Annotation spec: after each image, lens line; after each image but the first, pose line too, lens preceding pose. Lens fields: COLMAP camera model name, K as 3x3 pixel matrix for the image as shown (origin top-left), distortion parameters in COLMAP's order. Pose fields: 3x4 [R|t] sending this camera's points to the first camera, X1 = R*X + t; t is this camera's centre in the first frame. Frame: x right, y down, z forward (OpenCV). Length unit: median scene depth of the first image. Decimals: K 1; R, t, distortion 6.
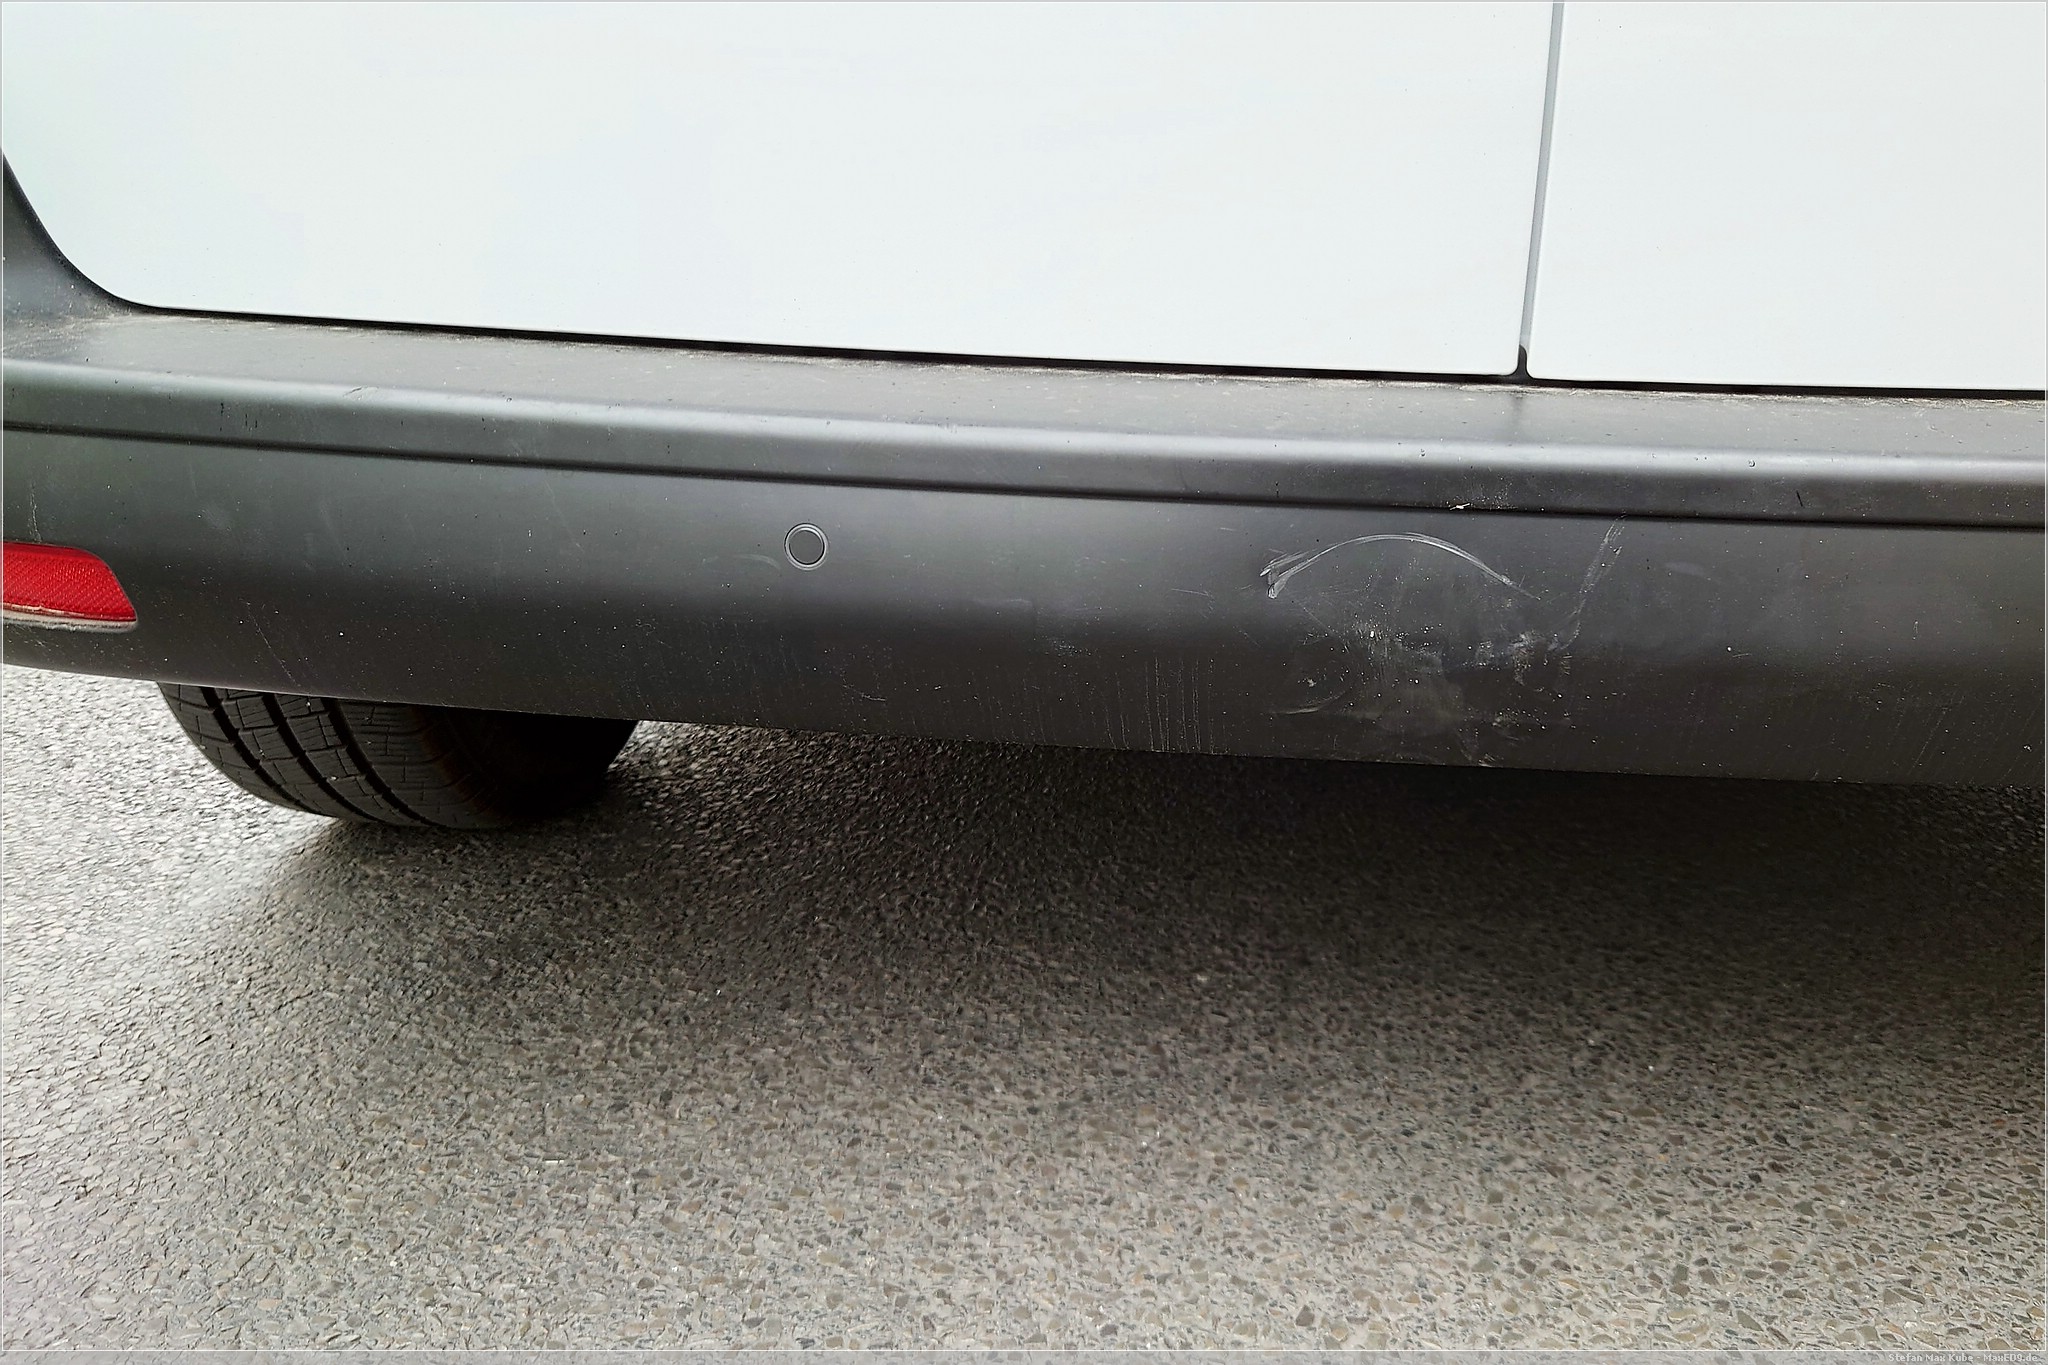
lens RADIAL K [[2906.1, 0, 1024.7], [0, 2906.1, 682.7], [0, 0, 1]] dist [0.117779, 0.000000]
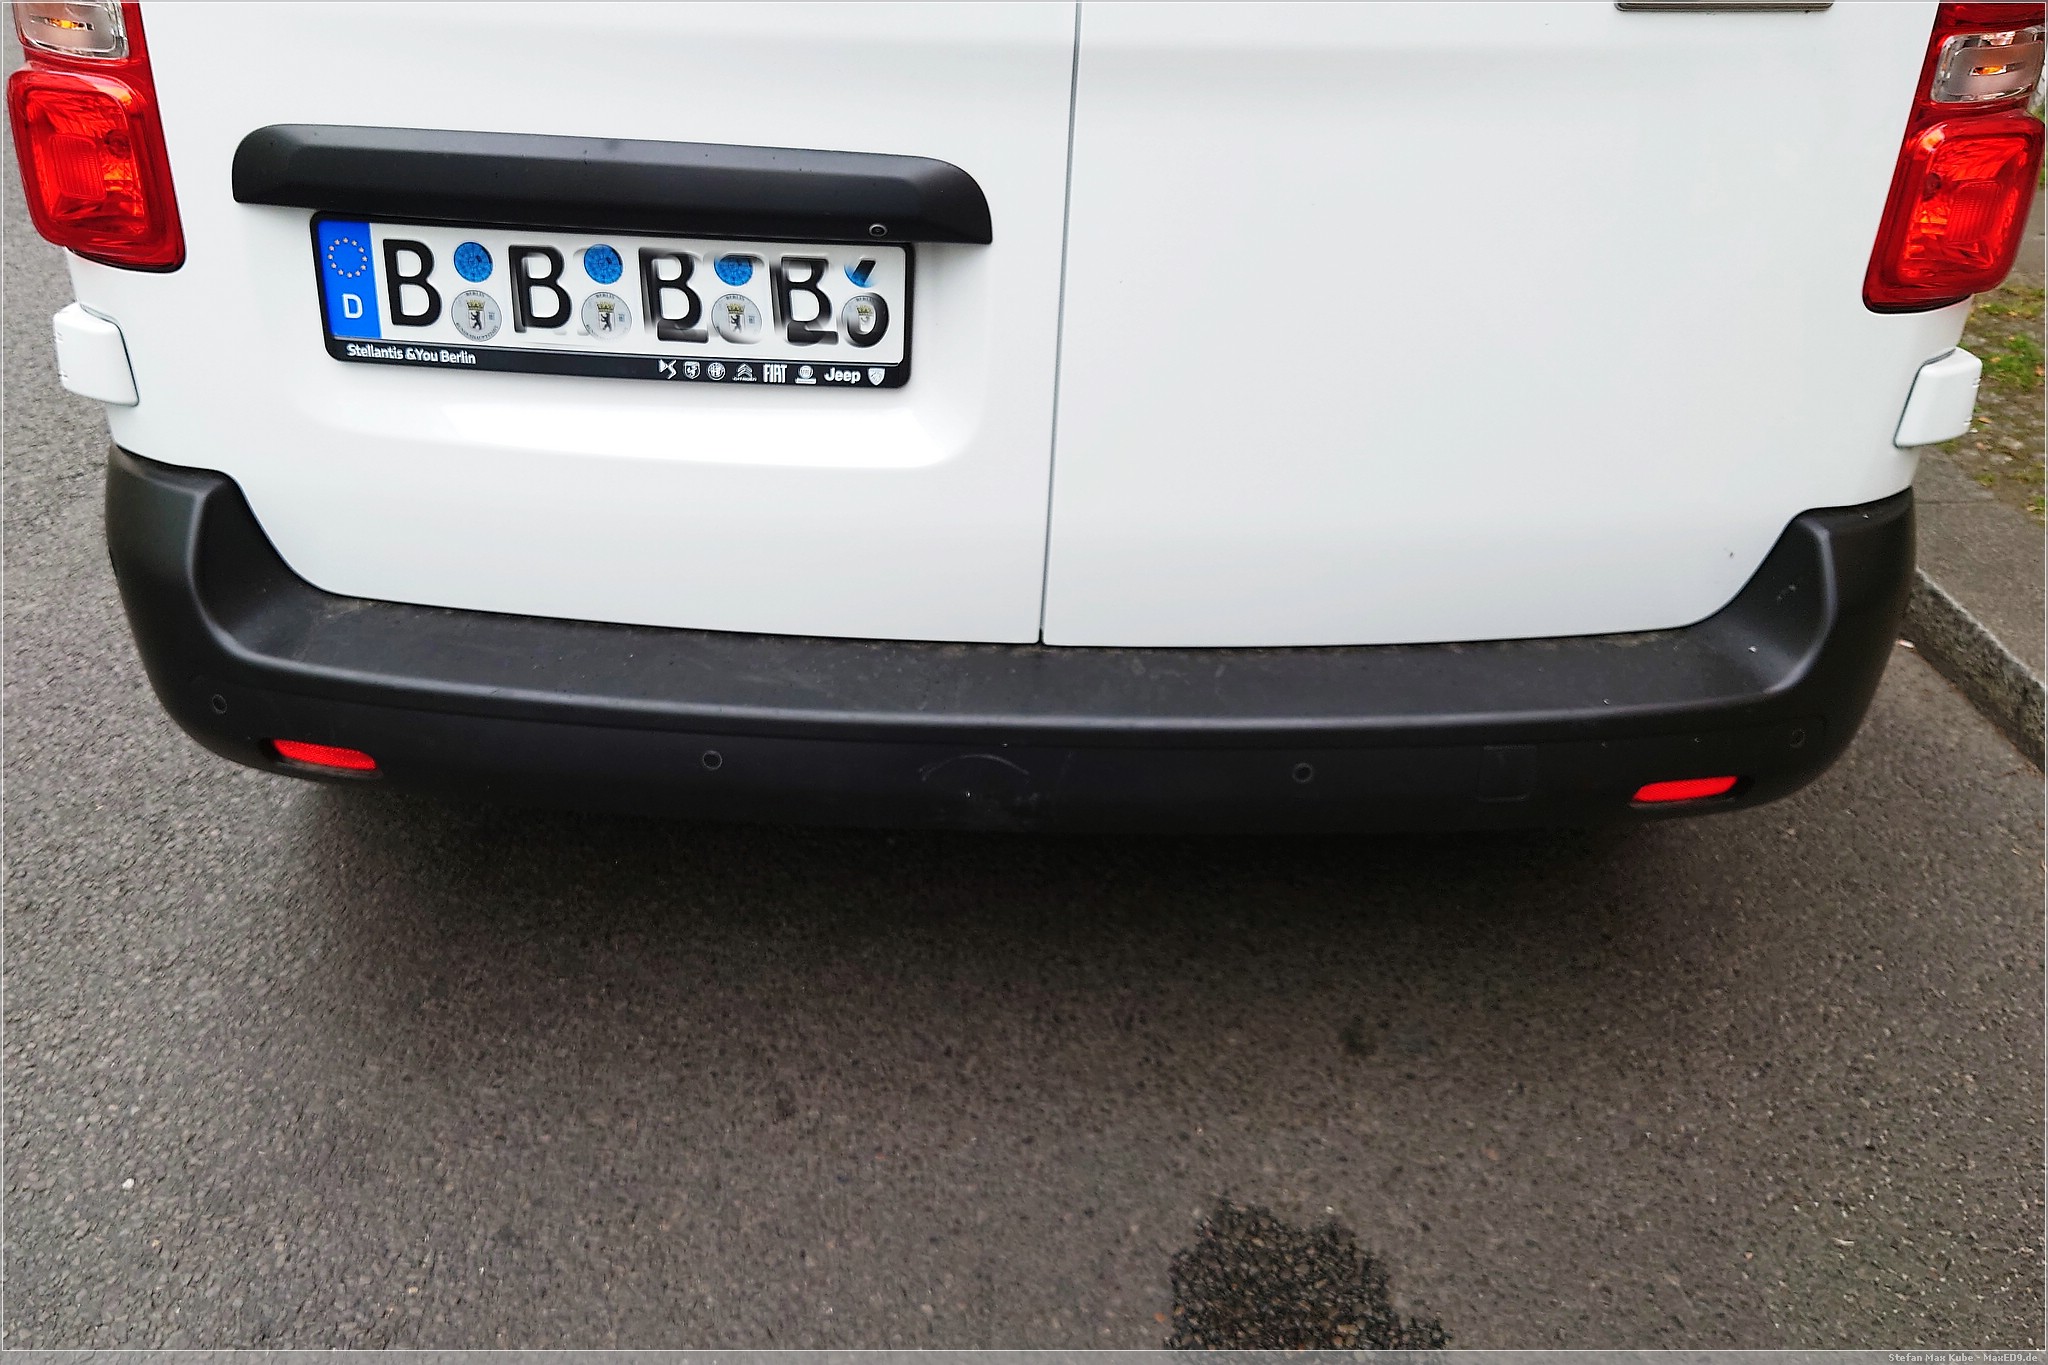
lens RADIAL K [[2906.1, 0, 1023.8], [0, 2906.1, 681.4], [0, 0, 1]] dist [0.117779, 0.000000]
pose [[0.993147, -0.018868, 0.115343, -0.076621], [0.003961, 0.991750, 0.128127, -0.280255], [-0.116809, -0.126792, 0.985028, -0.920002]]
